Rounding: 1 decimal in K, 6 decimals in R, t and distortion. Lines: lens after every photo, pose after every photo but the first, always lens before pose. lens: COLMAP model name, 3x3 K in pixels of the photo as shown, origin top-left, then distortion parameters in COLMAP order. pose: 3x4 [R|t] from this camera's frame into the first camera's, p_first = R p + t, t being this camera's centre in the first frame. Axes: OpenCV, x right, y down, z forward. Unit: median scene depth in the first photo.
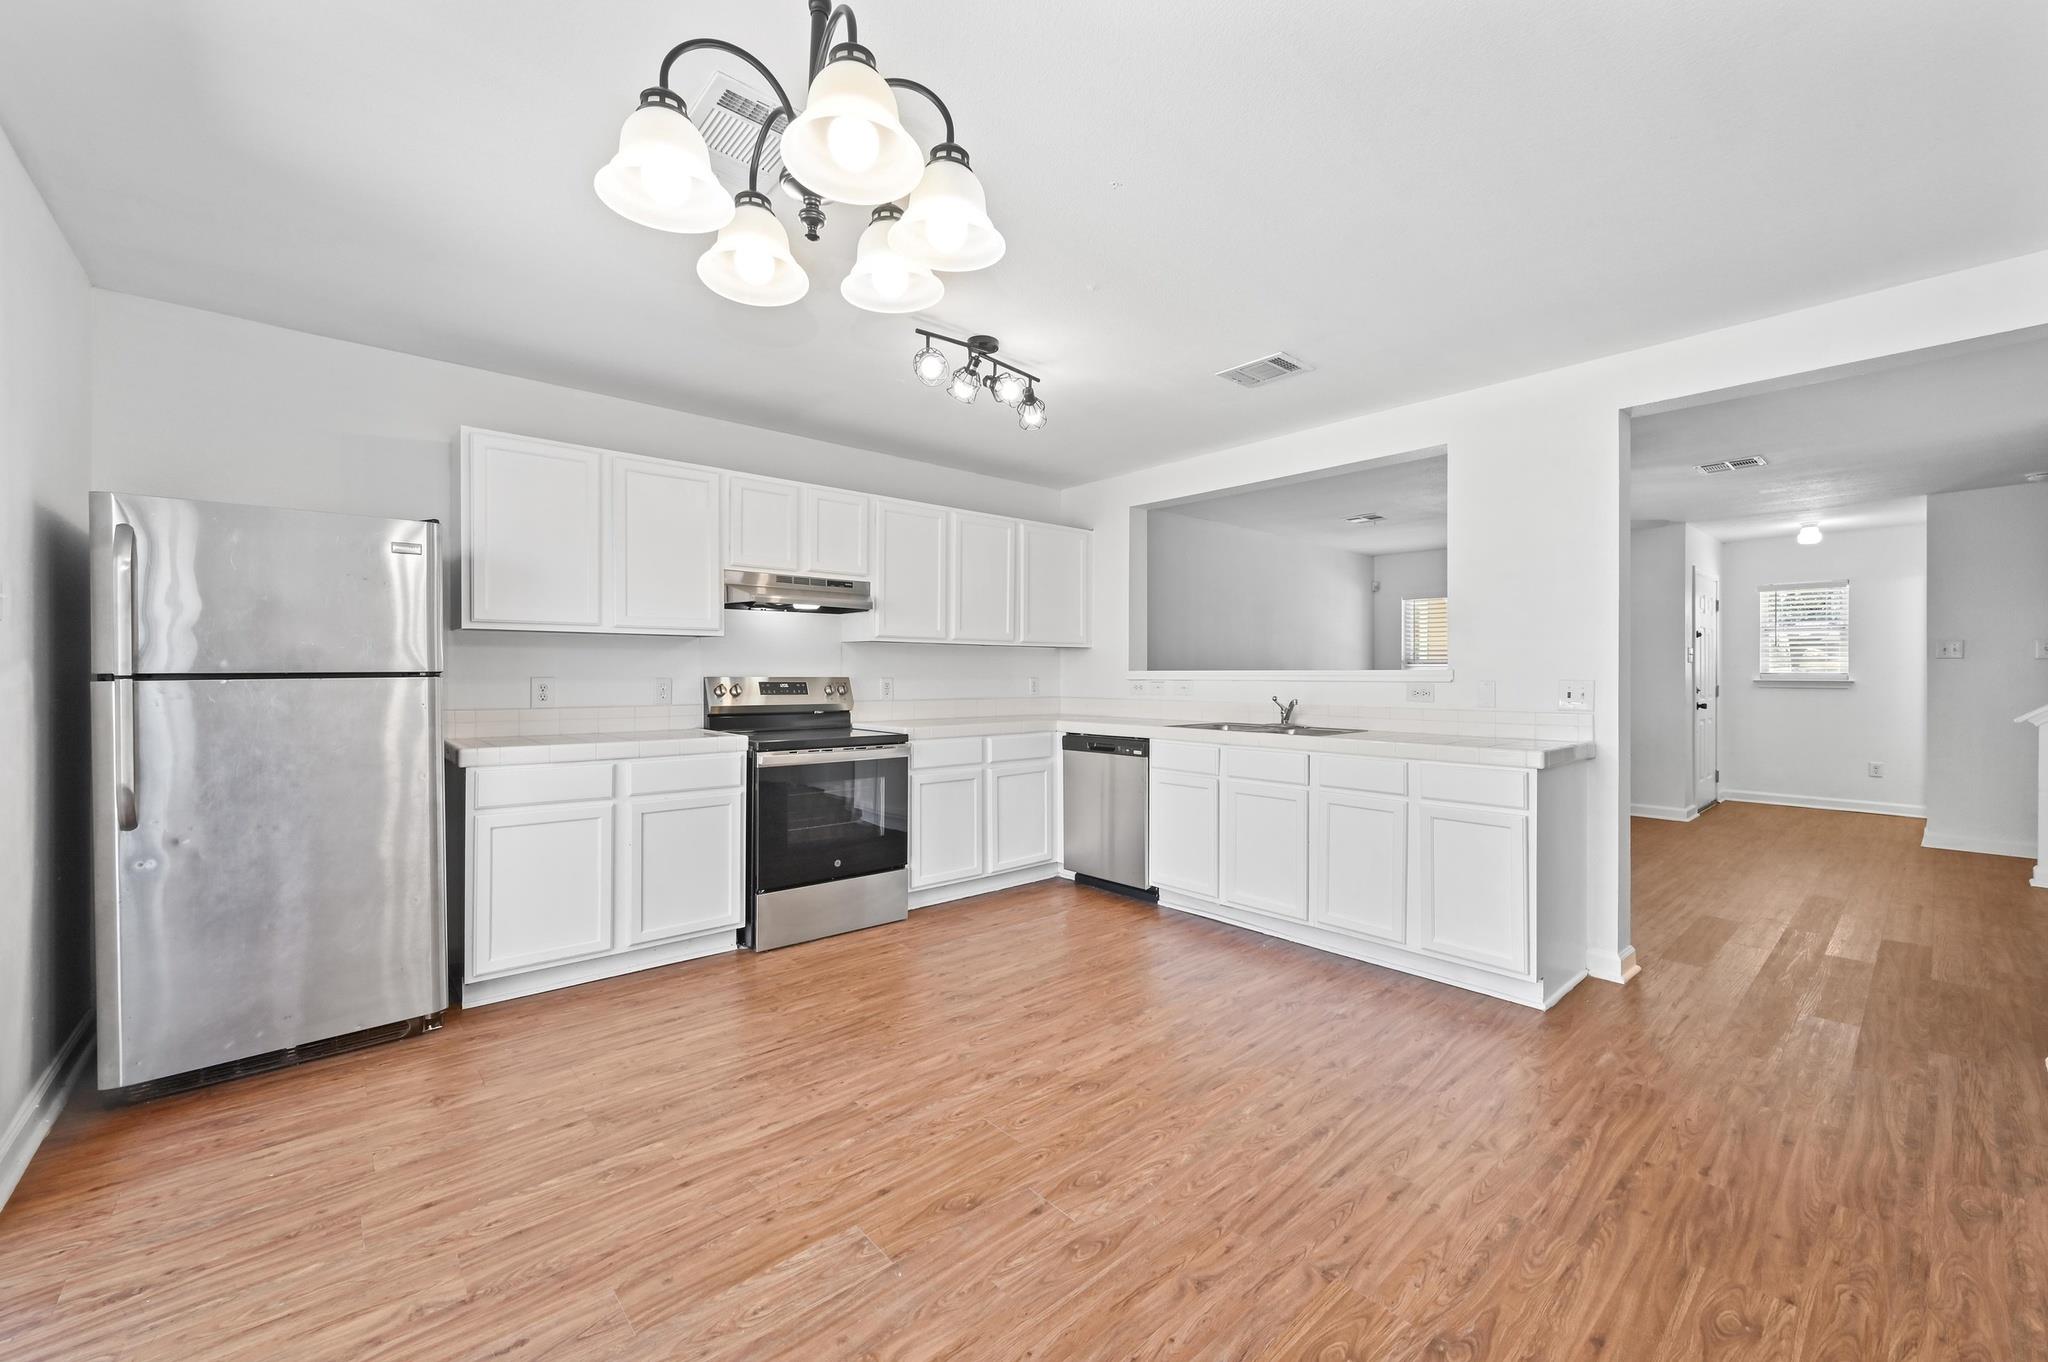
lens RADIAL K [[810.5, 0, 1032.1], [0, 810.5, 673.3], [0, 0, 1]] dist [0.002911, 0.000279]
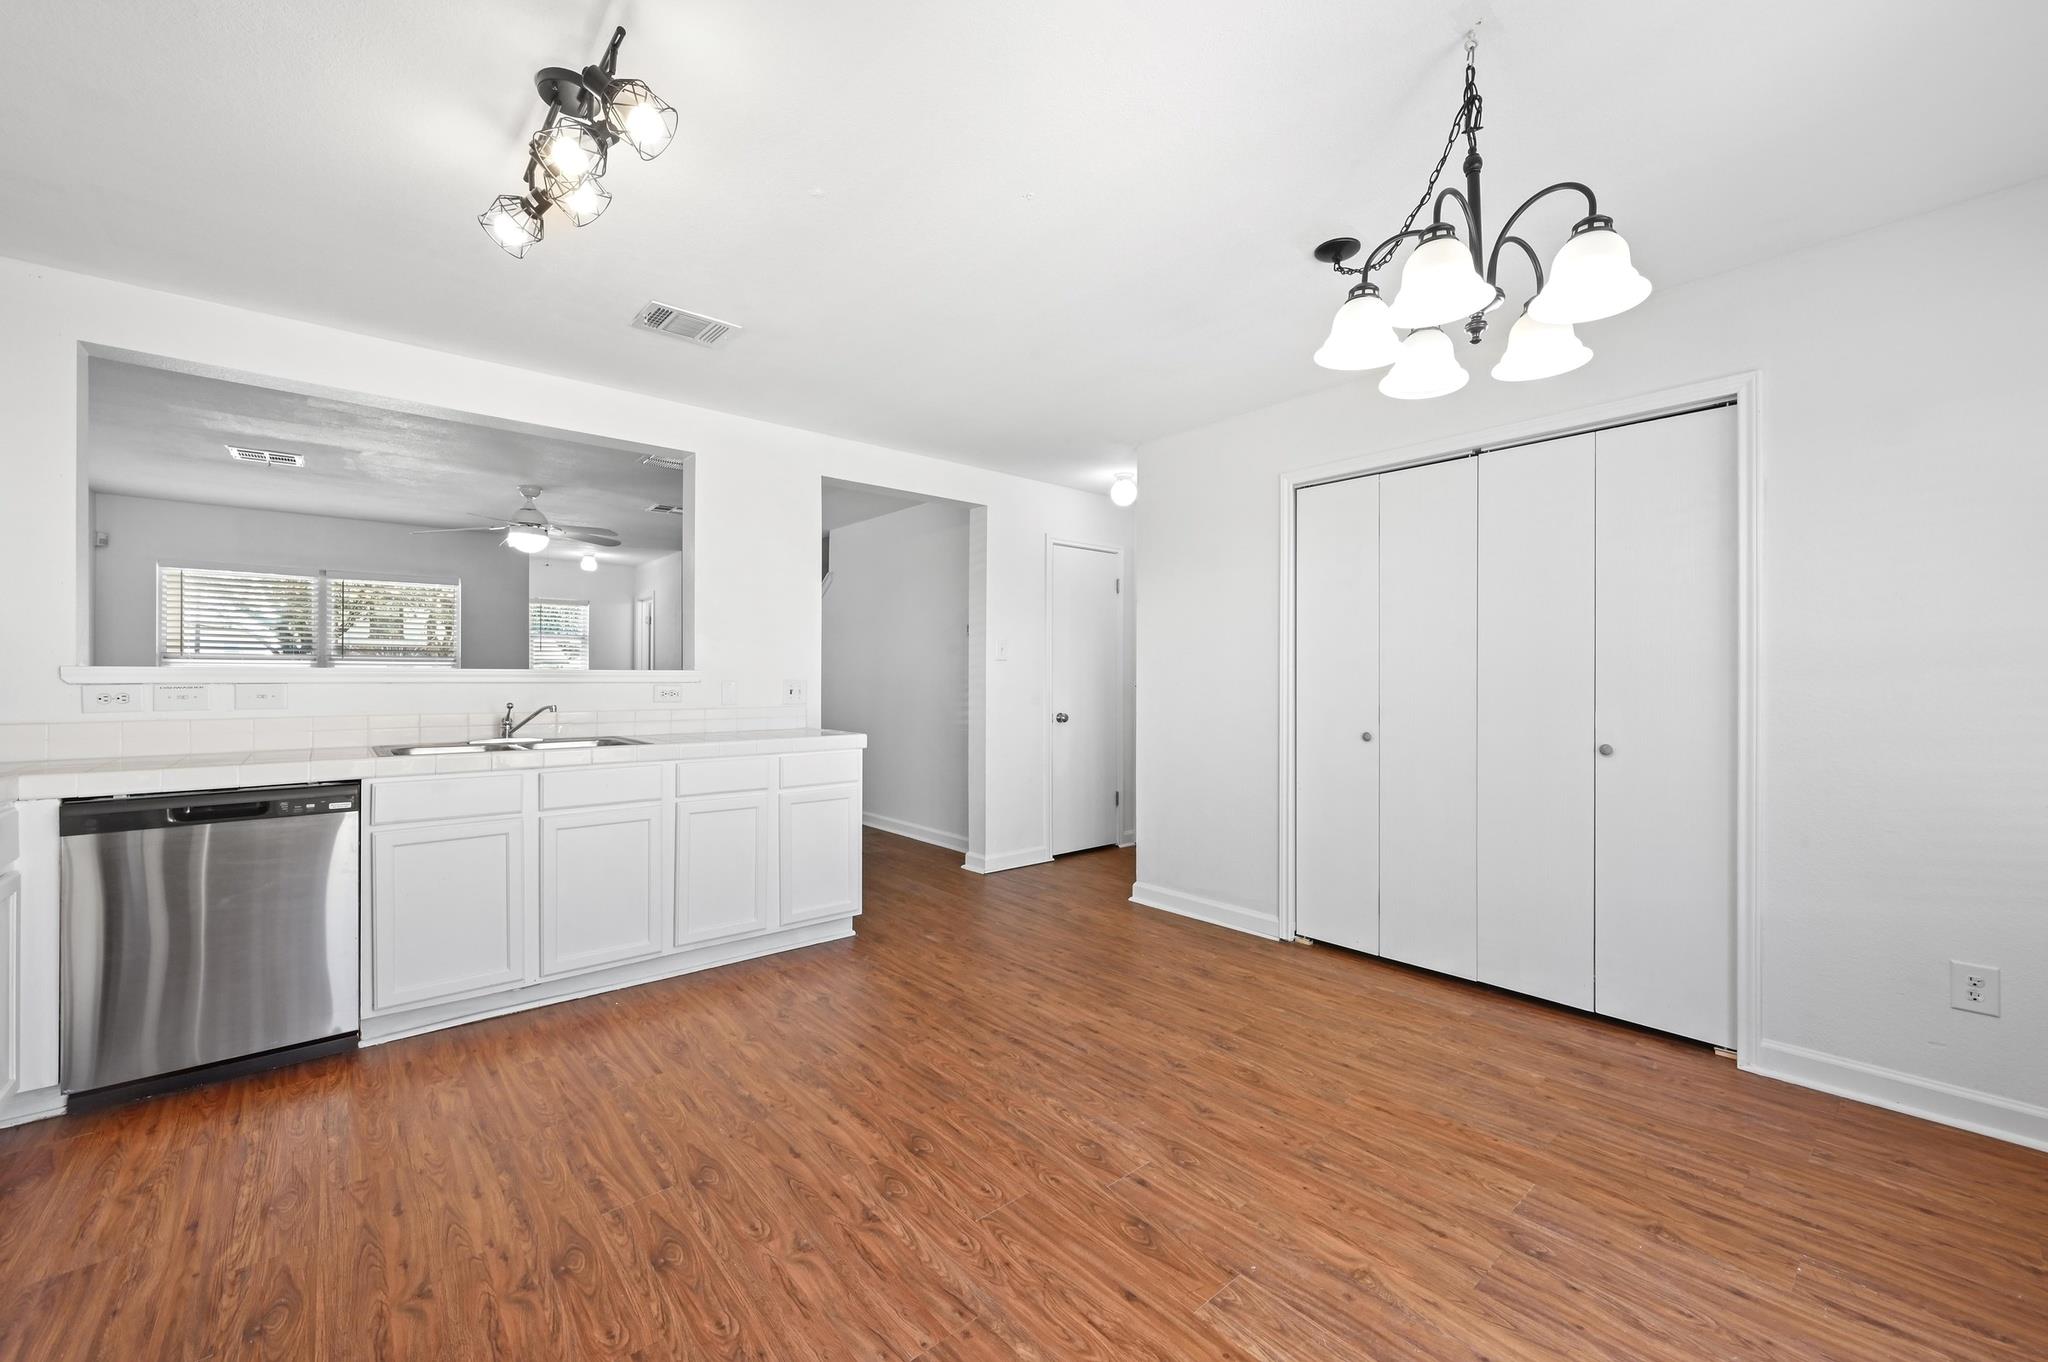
lens RADIAL K [[810.5, 0, 1024.9], [0, 810.5, 678.8], [0, 0, 1]] dist [0.002911, 0.000279]
pose [[0.015505, -0.002922, 0.999876, -0.605990], [-0.004648, 0.999985, 0.002995, 0.000924], [-0.999869, -0.004694, 0.015491, 0.653477]]
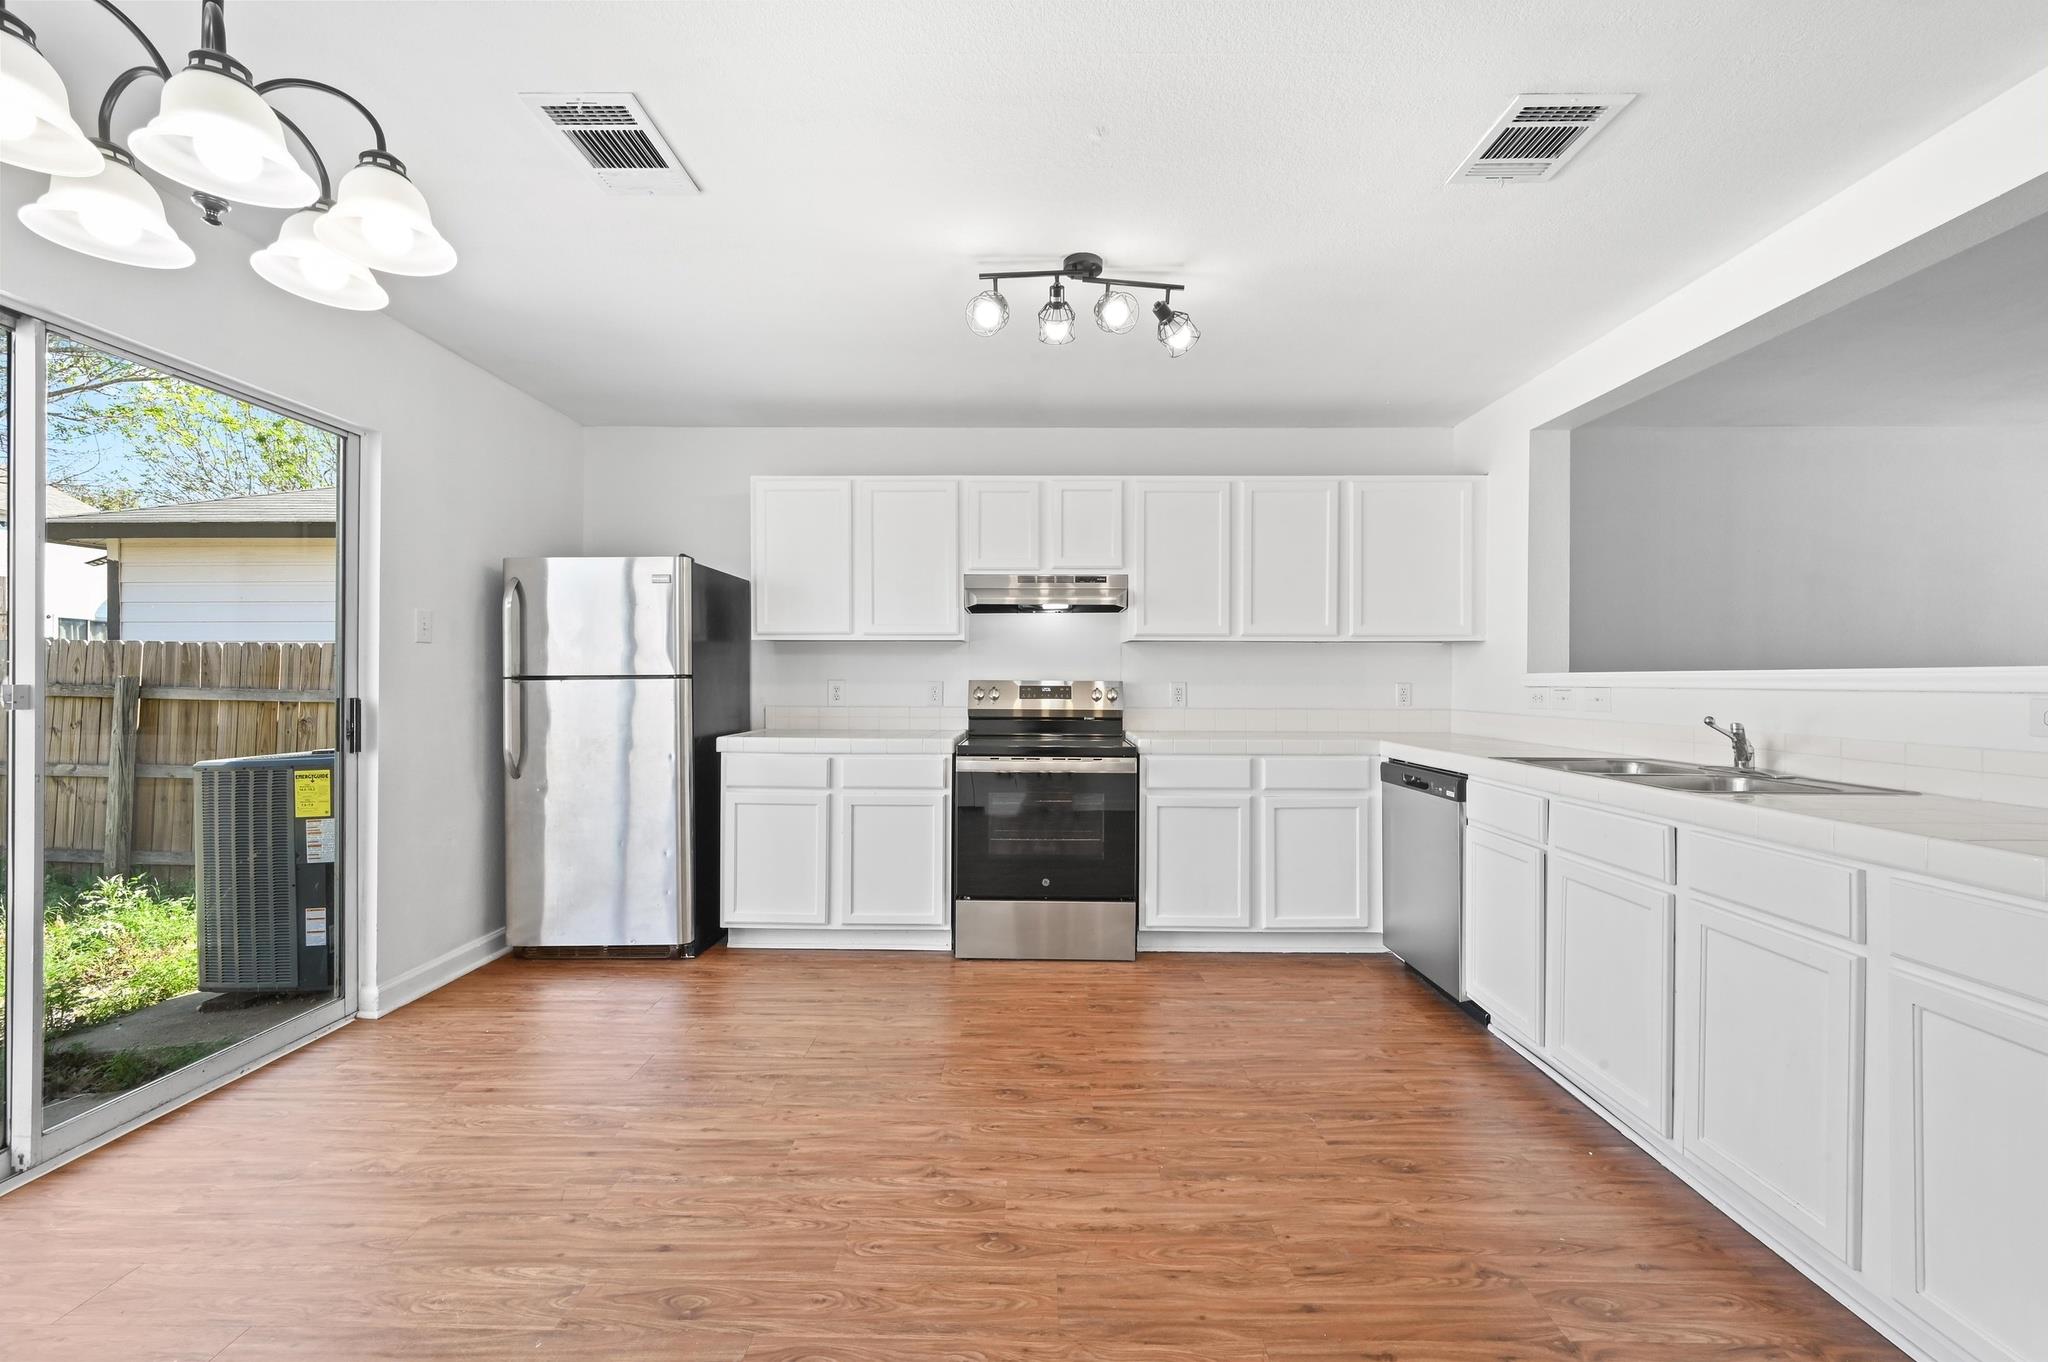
lens RADIAL K [[810.5, 0, 1028.7], [0, 810.5, 679.6], [0, 0, 1]] dist [0.002911, 0.000279]
pose [[0.741811, 0.001051, -0.670608, 0.428053], [-0.001264, 0.999999, 0.000168, 0.004519], [0.670608, 0.000723, 0.741812, 0.358267]]
